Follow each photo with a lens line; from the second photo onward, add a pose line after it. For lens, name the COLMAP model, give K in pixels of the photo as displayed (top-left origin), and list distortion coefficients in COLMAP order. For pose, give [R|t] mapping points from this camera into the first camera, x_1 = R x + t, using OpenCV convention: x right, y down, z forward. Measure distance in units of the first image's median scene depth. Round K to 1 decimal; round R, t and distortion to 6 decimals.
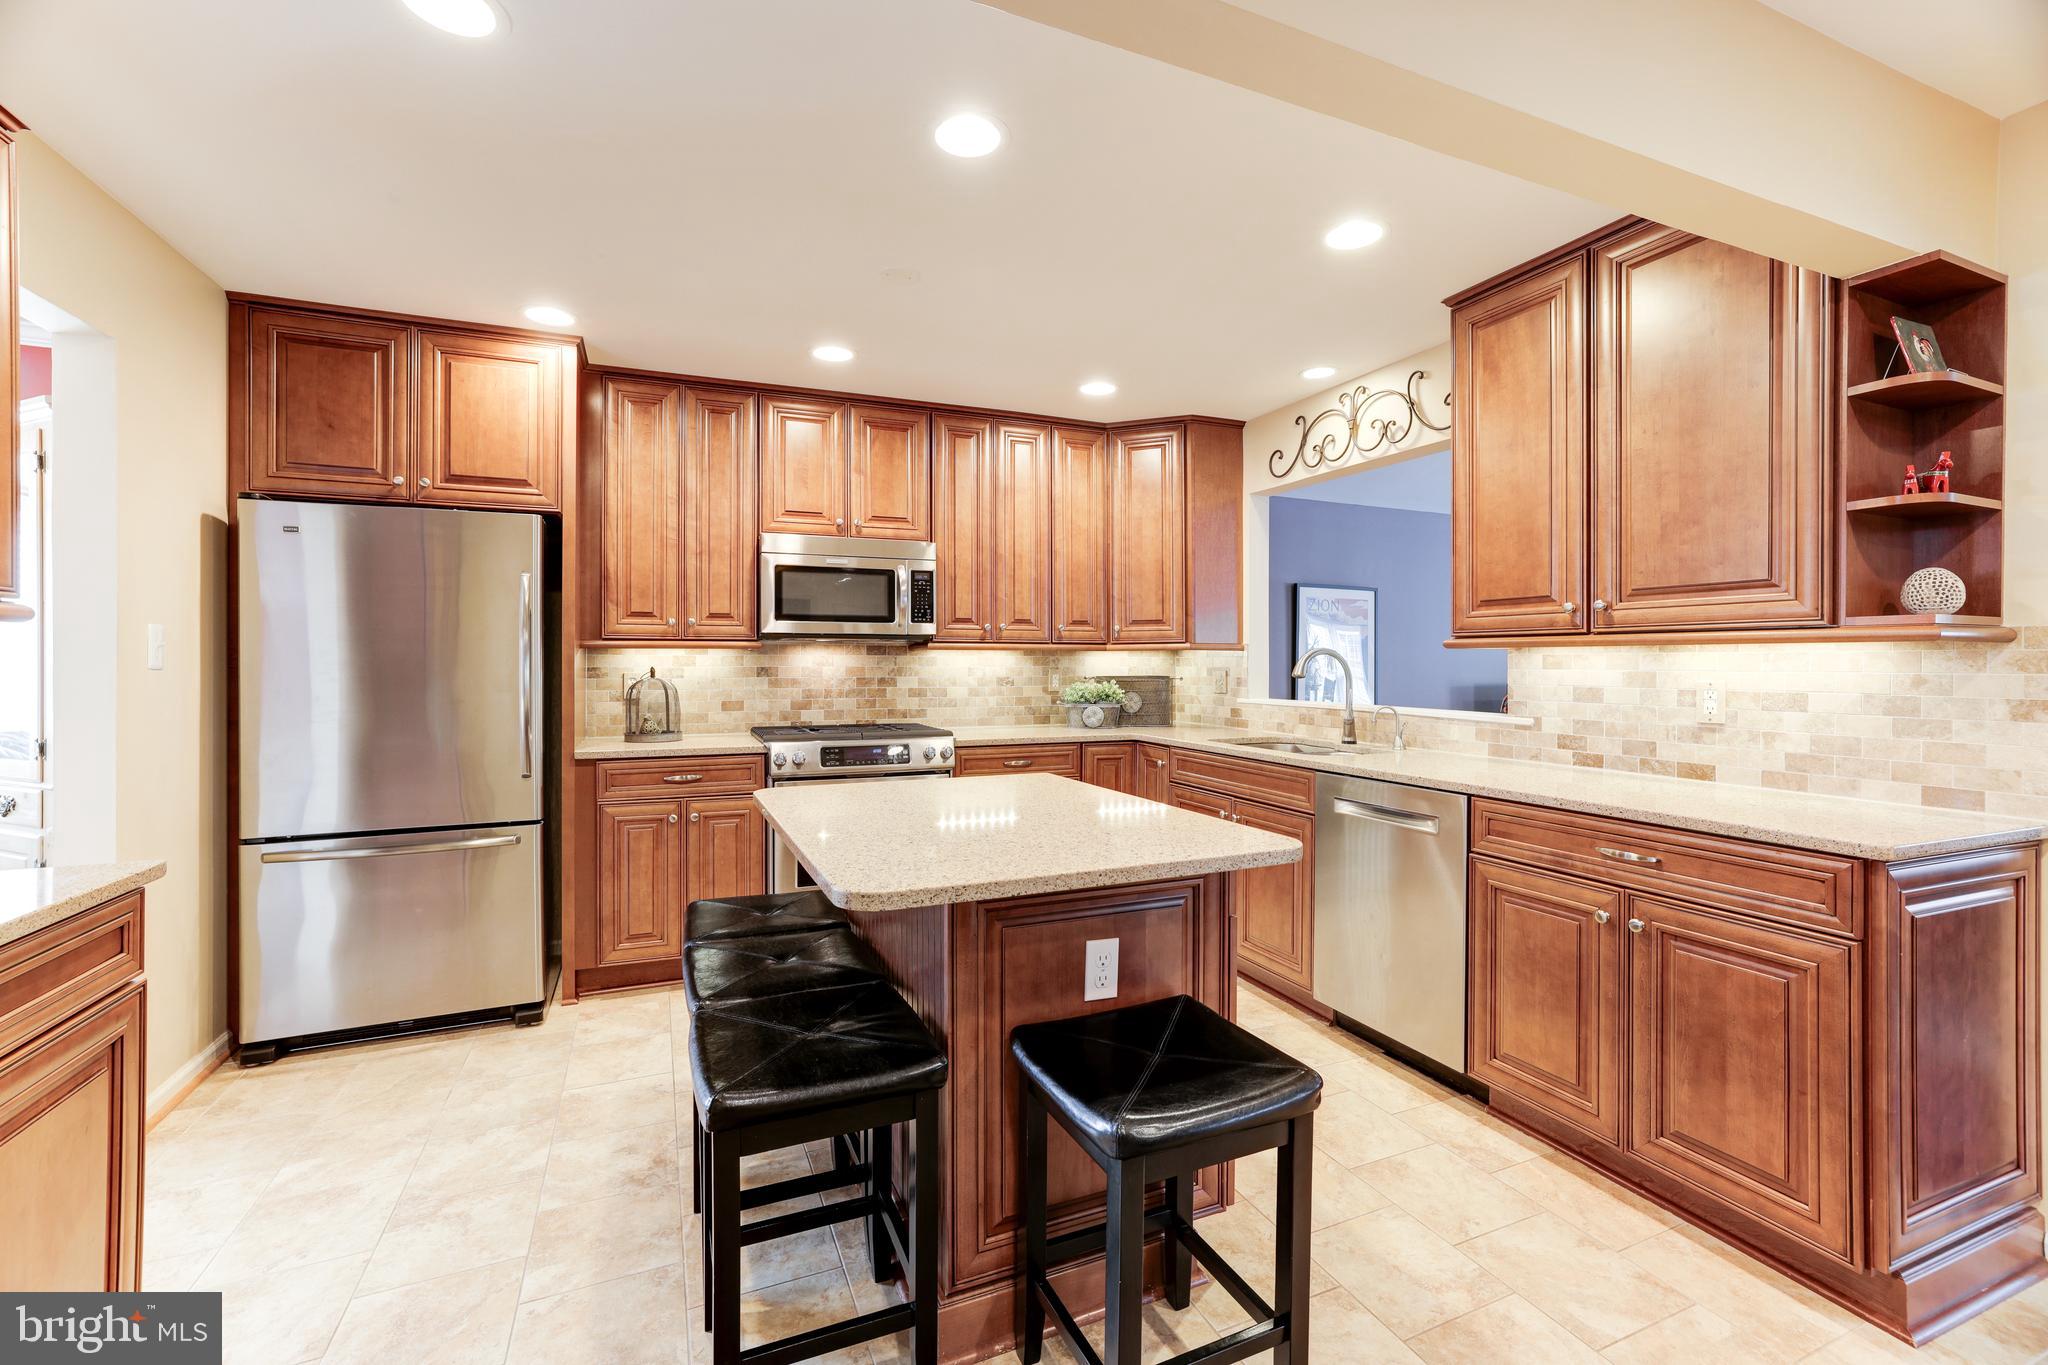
lens RADIAL K [[868.5, 0, 1023.7], [0, 868.5, 666.8], [0, 0, 1]] dist [-0.044635, 0.019980]
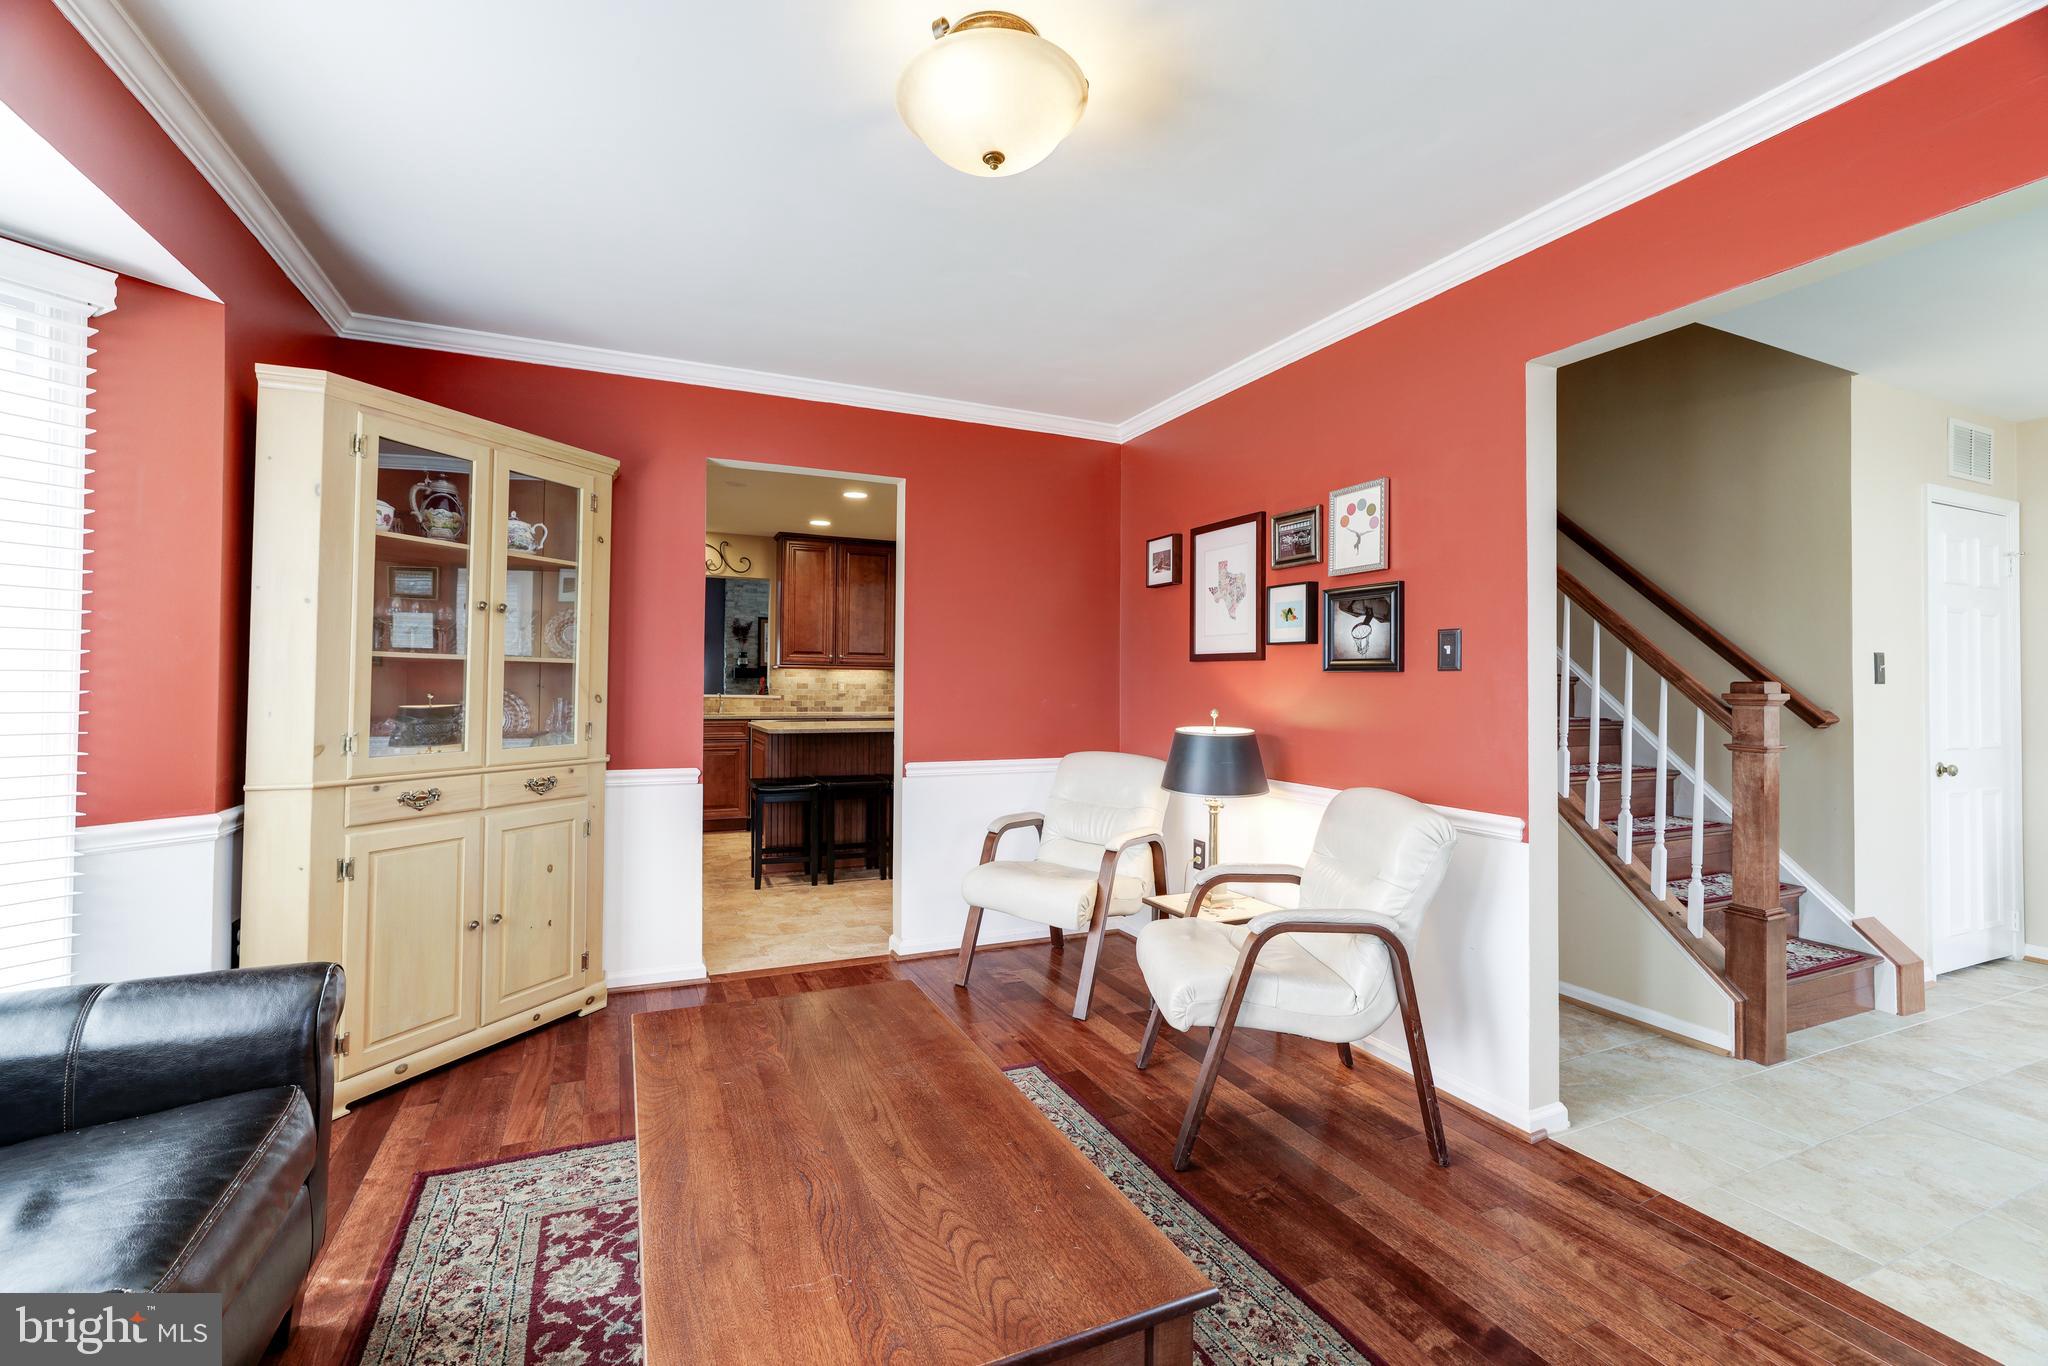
lens RADIAL K [[875.8, 0, 1023.0], [0, 875.8, 666.6], [0, 0, 1]] dist [-0.002771, 0.004413]
pose [[-0.035616, 0.018107, 0.999202, -1.846343], [-0.005153, 0.999819, -0.018302, 0.015099], [-0.999352, -0.005800, -0.035516, 0.312268]]
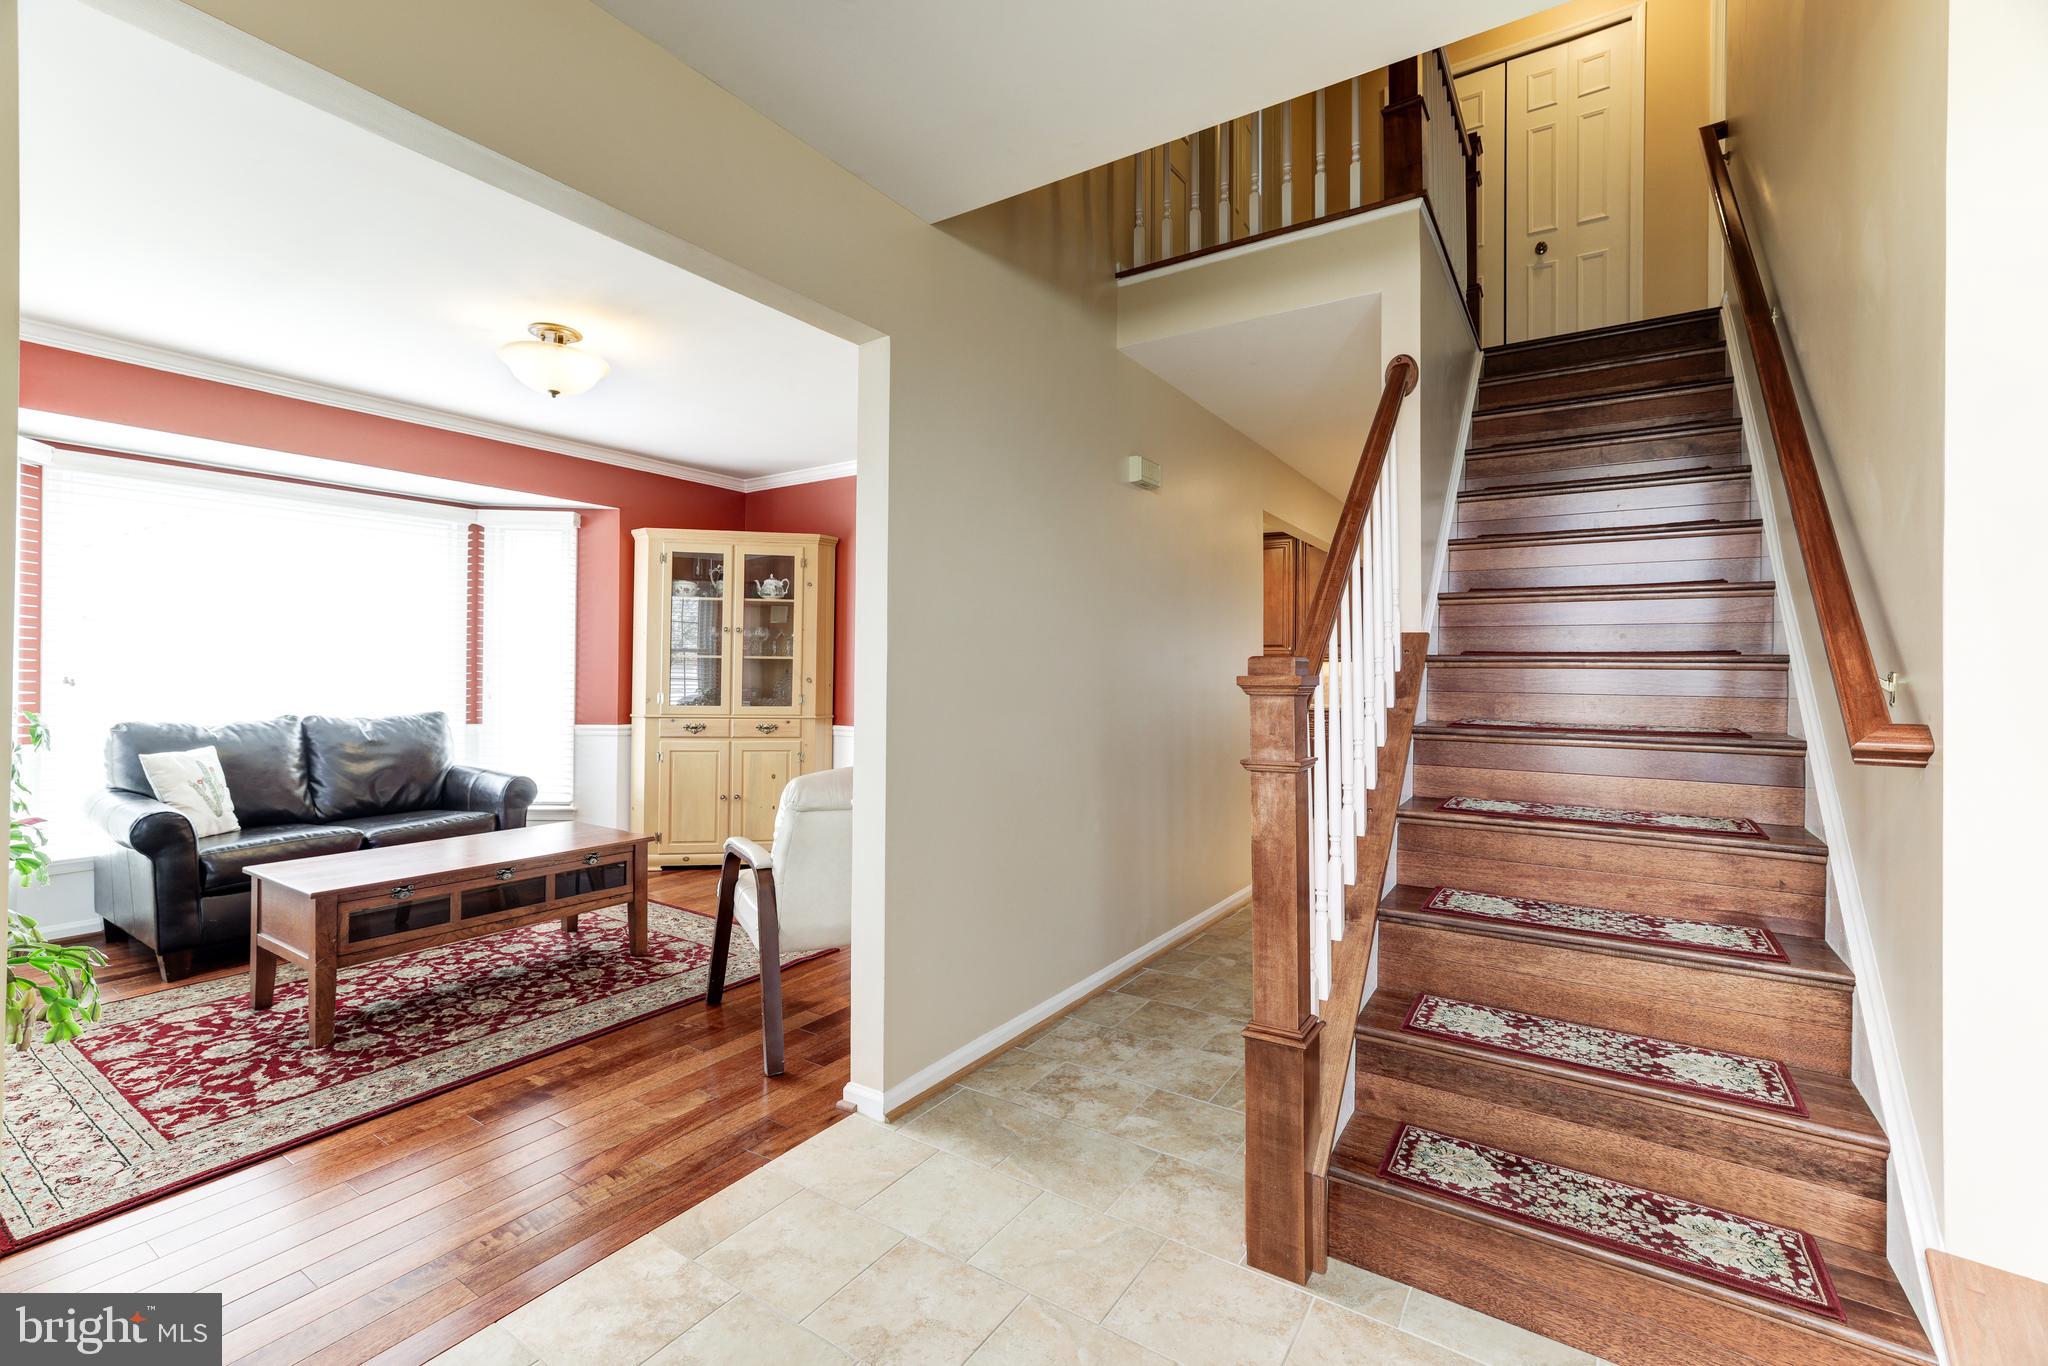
lens RADIAL K [[884.1, 0, 1018.9], [0, 884.1, 667.1], [0, 0, 1]] dist [-0.020693, 0.015411]
pose [[0.834581, 0.009010, 0.550811, -1.425633], [-0.005471, 0.999952, -0.008068, 0.022099], [-0.550858, 0.003720, 0.834591, -0.836799]]
